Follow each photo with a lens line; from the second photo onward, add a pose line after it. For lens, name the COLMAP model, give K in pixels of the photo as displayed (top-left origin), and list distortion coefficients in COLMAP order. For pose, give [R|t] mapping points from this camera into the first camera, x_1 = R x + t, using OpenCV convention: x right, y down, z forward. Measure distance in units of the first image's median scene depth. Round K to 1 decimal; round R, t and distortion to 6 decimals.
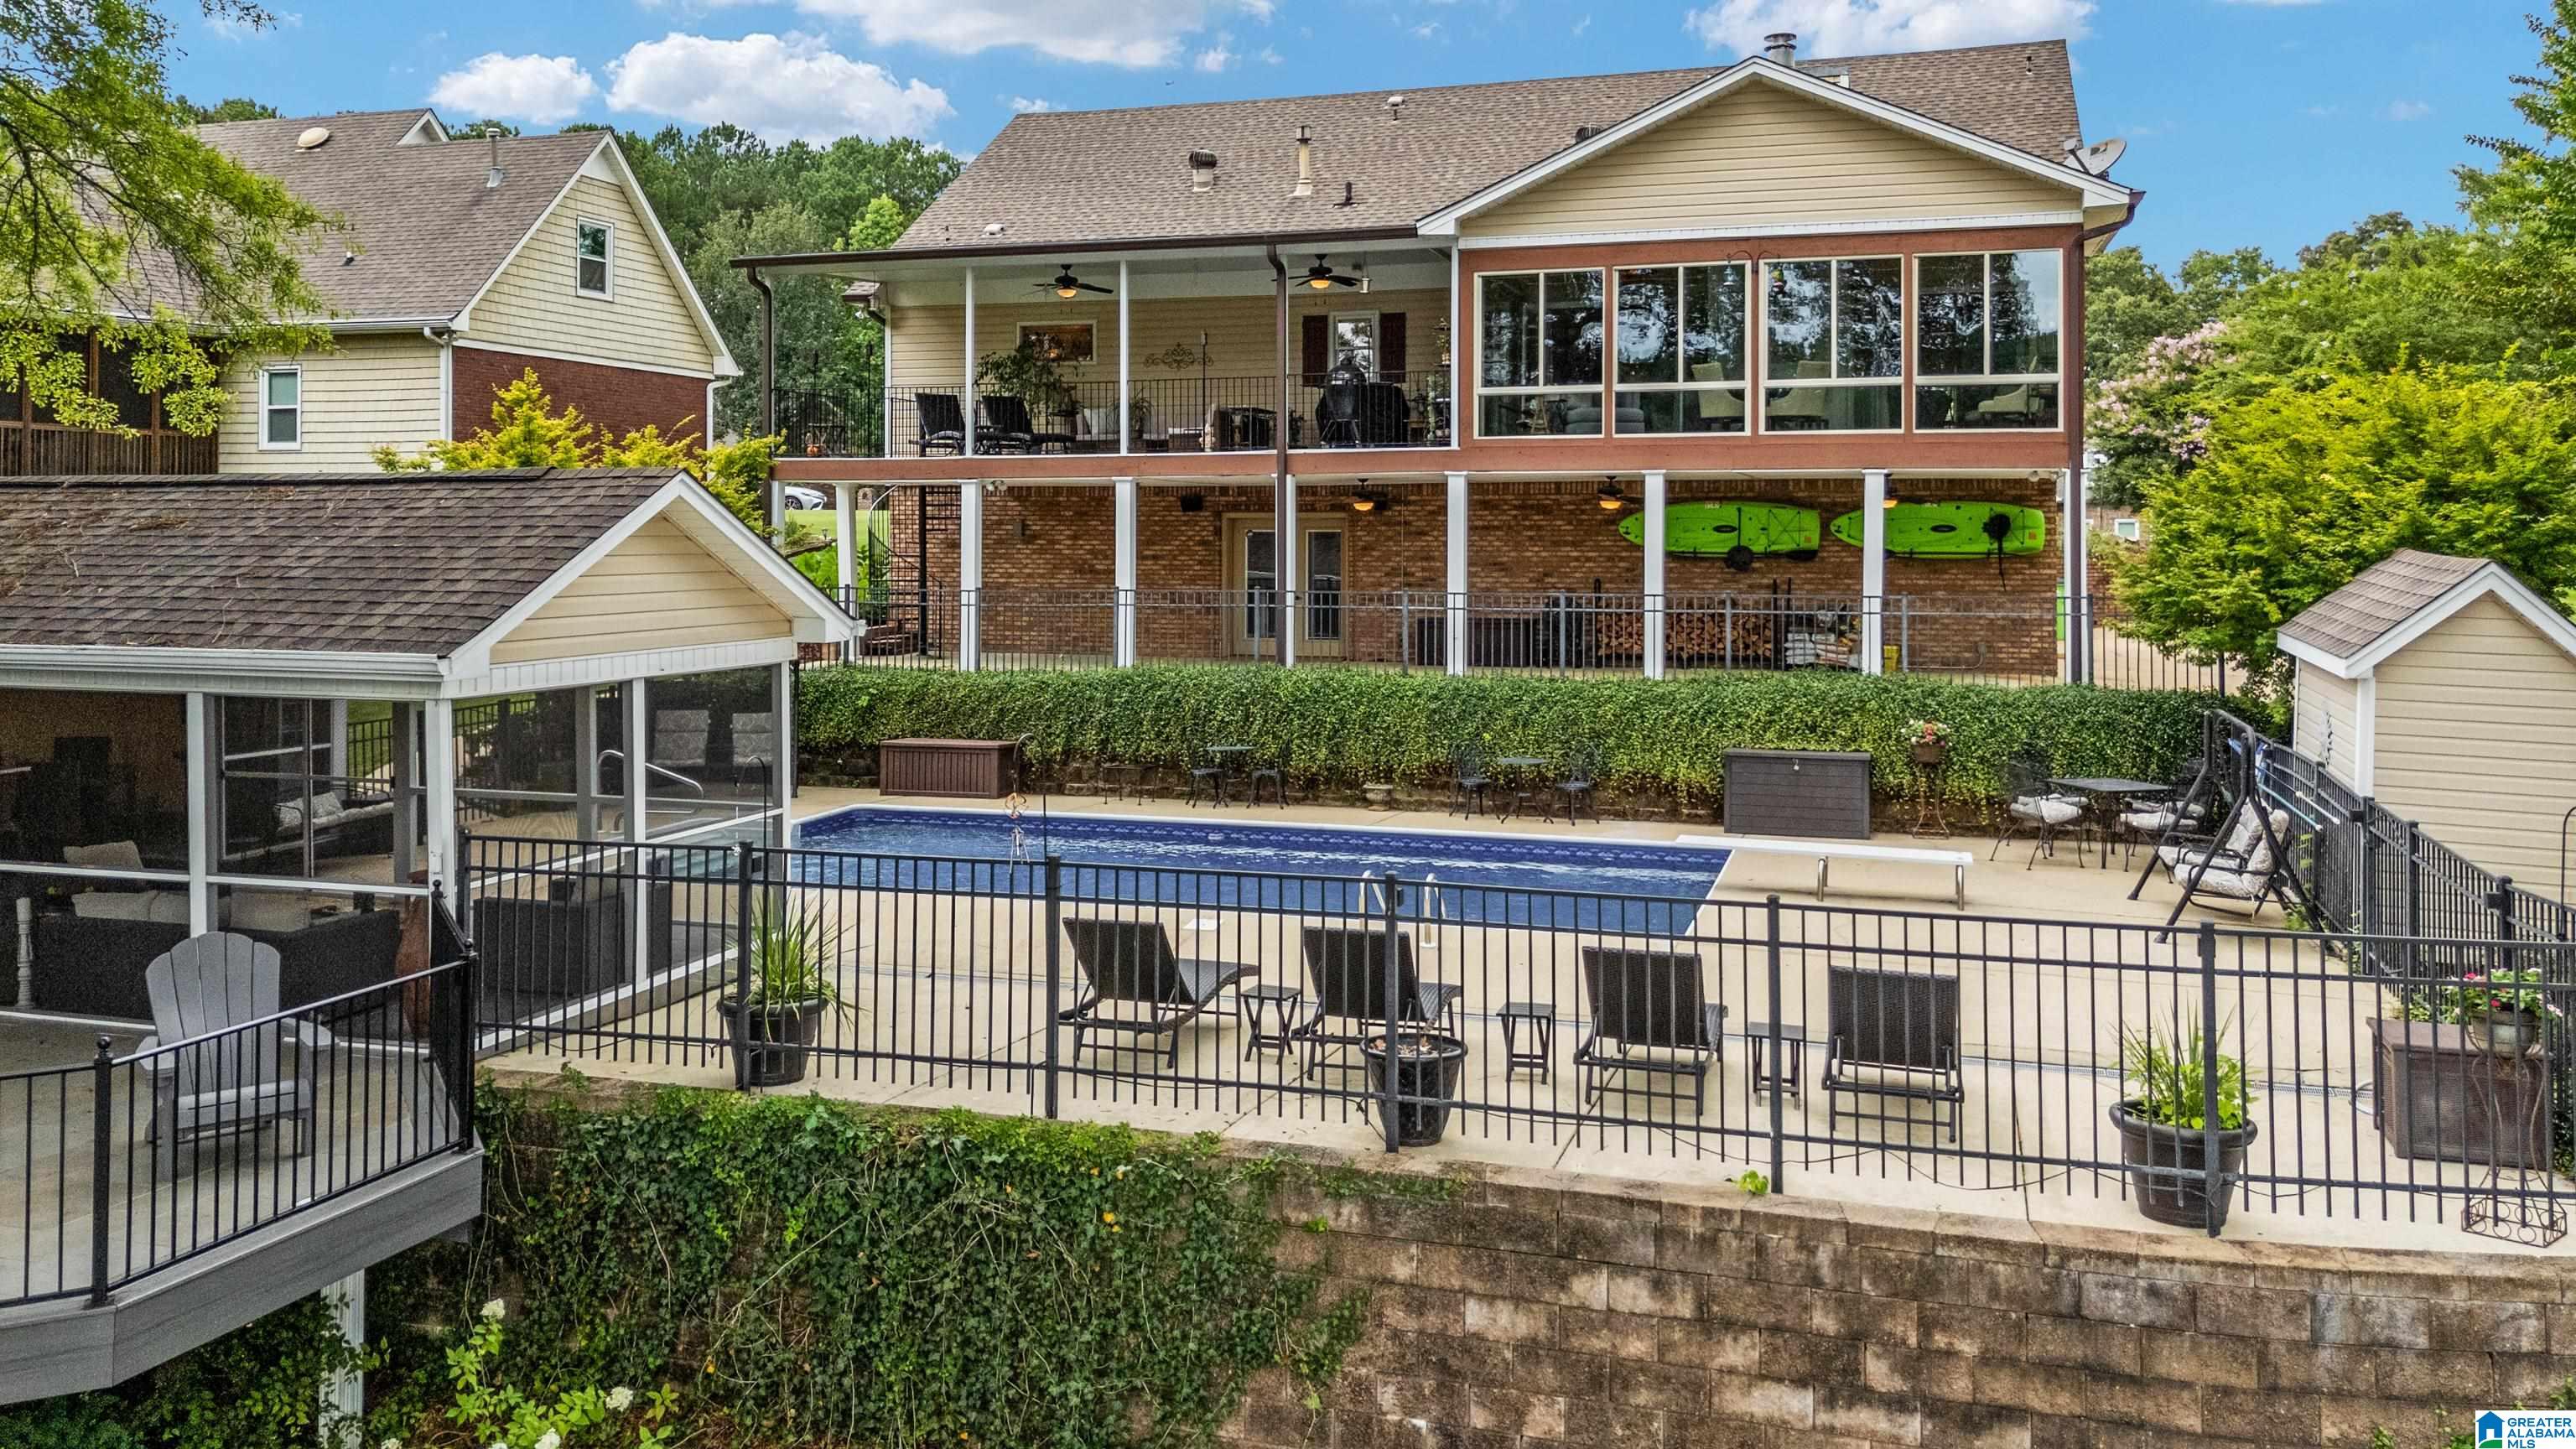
lens RADIAL K [[1863.7, 0, 1288.0], [0, 1863.7, 724.5], [0, 0, 1]] dist [0.004200, -0.001836]
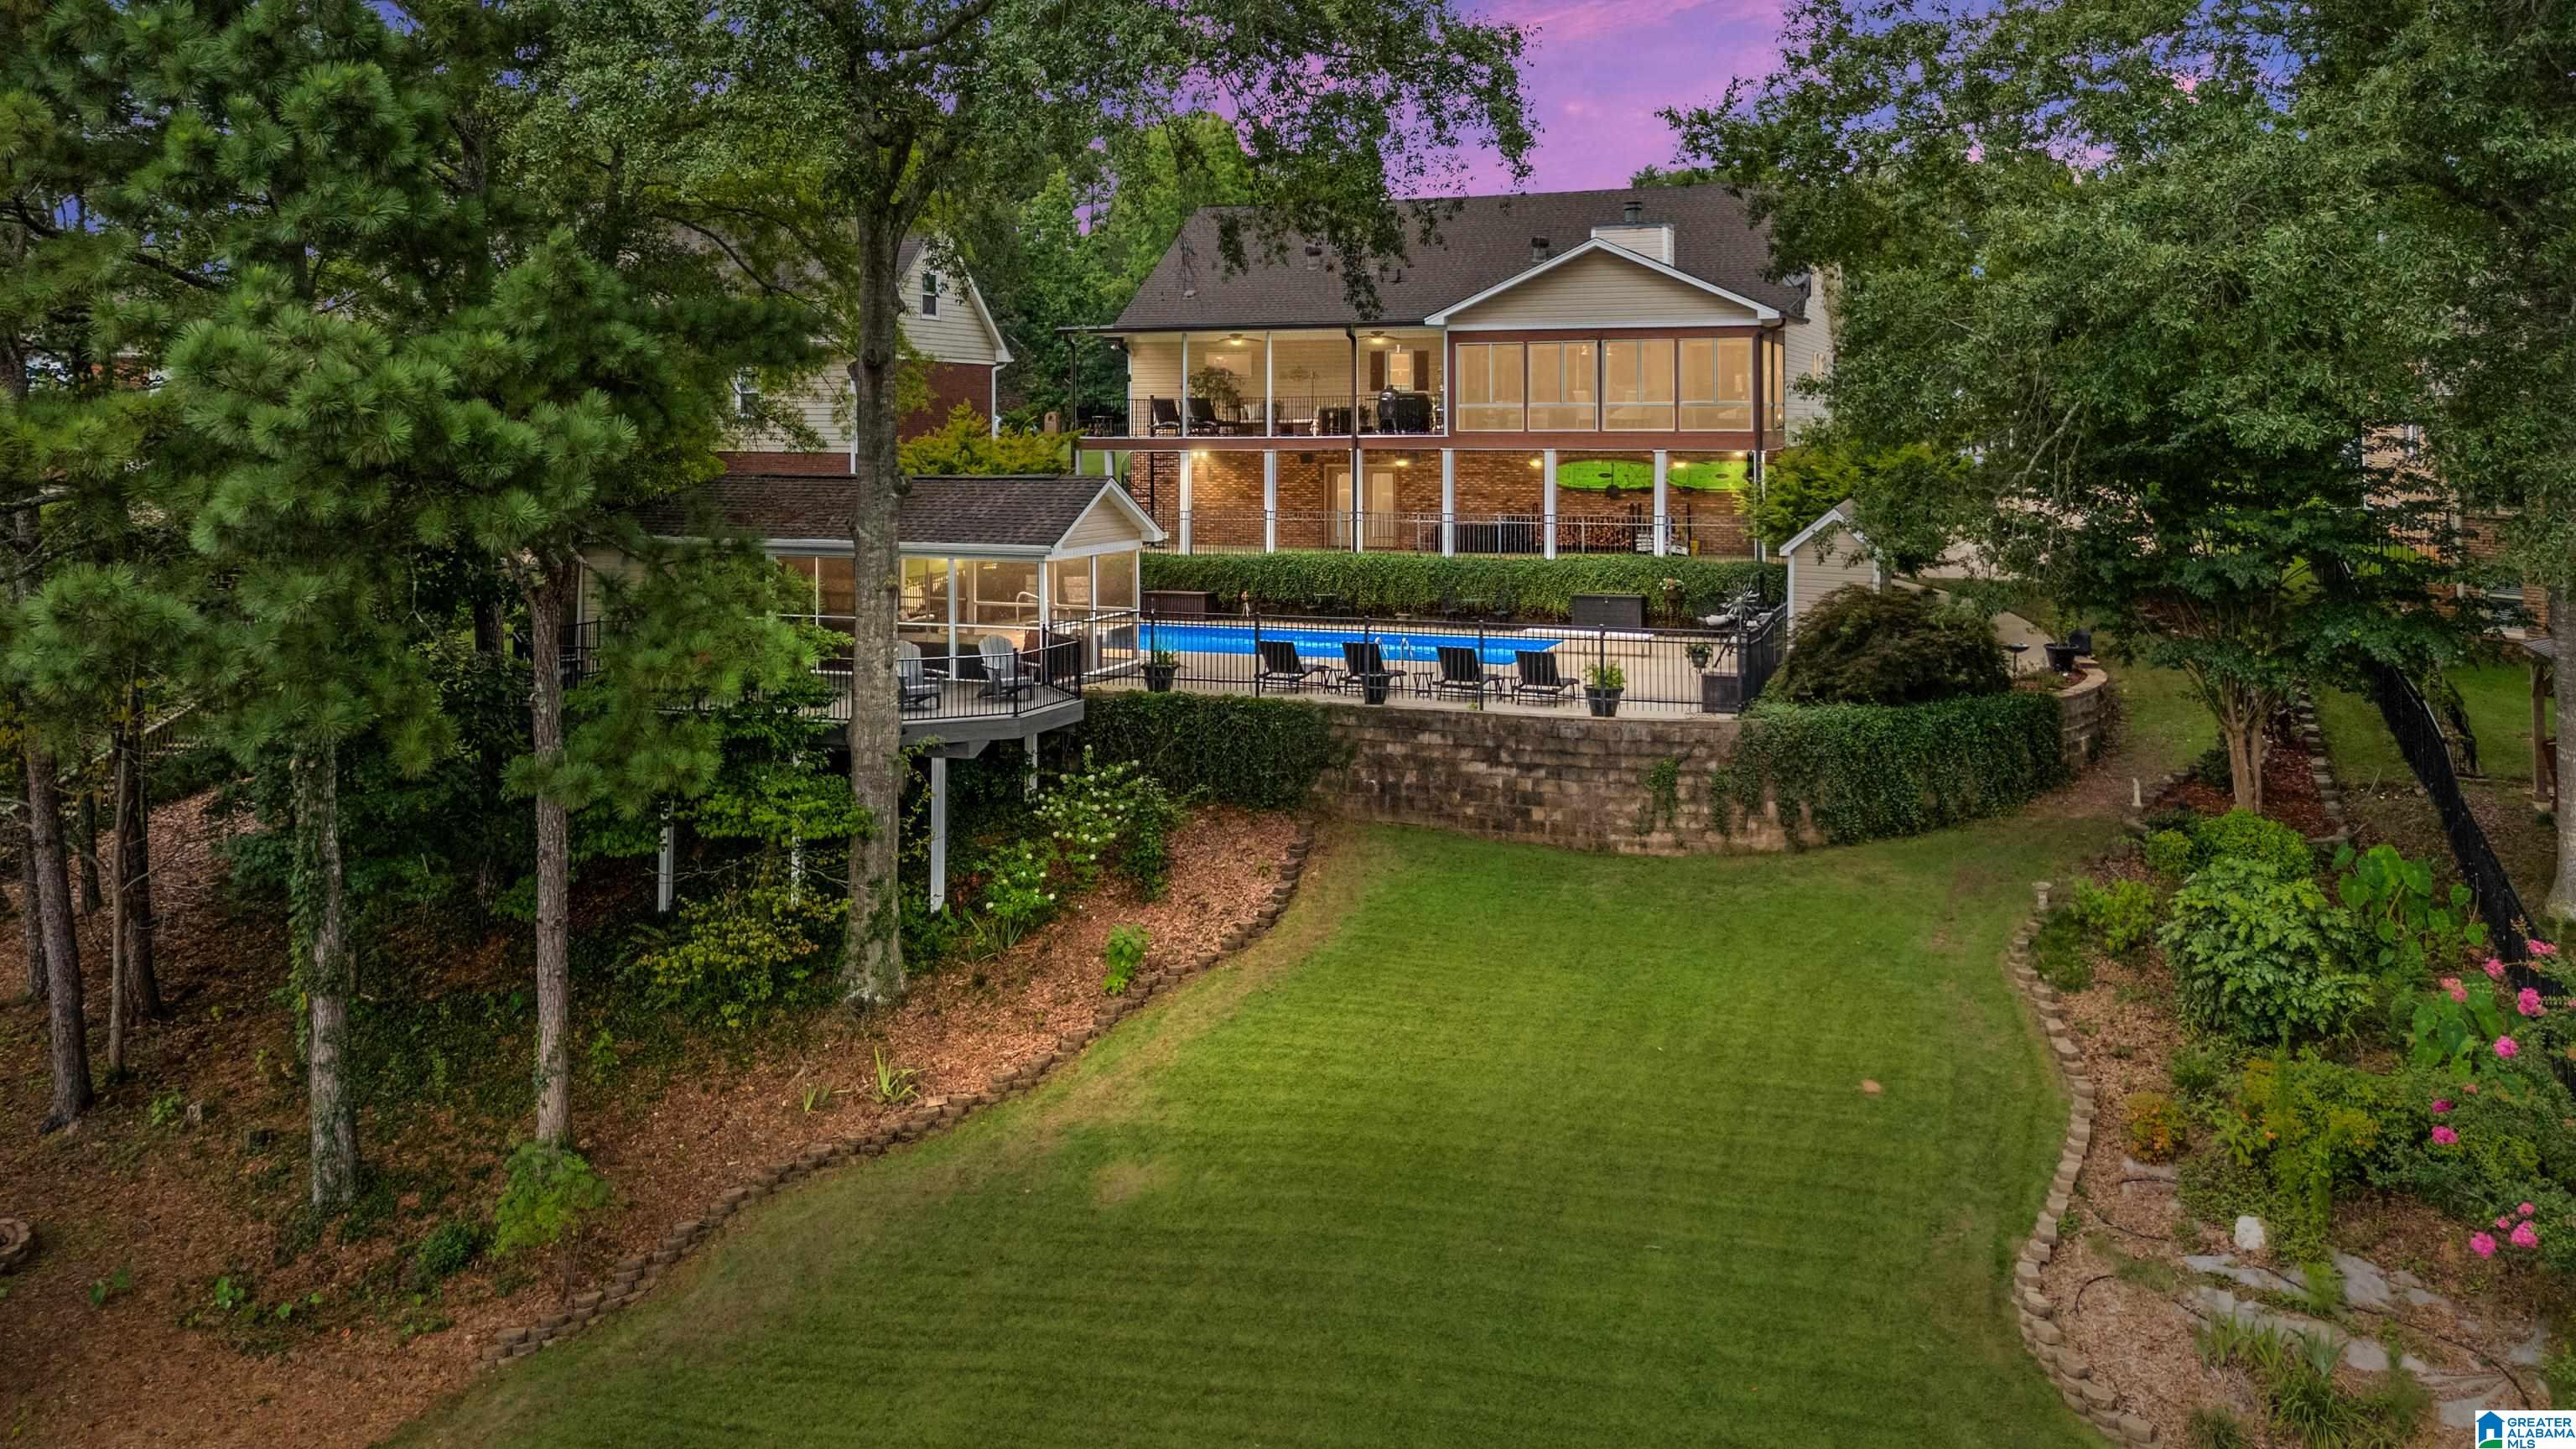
lens RADIAL K [[1855.3, 0, 1296.8], [0, 1855.3, 657.7], [0, 0, 1]] dist [0.082508, -0.000316]
pose [[0.998273, 0.003711, -0.058621, 0.053982], [-0.002376, 0.999736, 0.022839, 0.035615], [0.058690, -0.022660, 0.998019, -0.955760]]
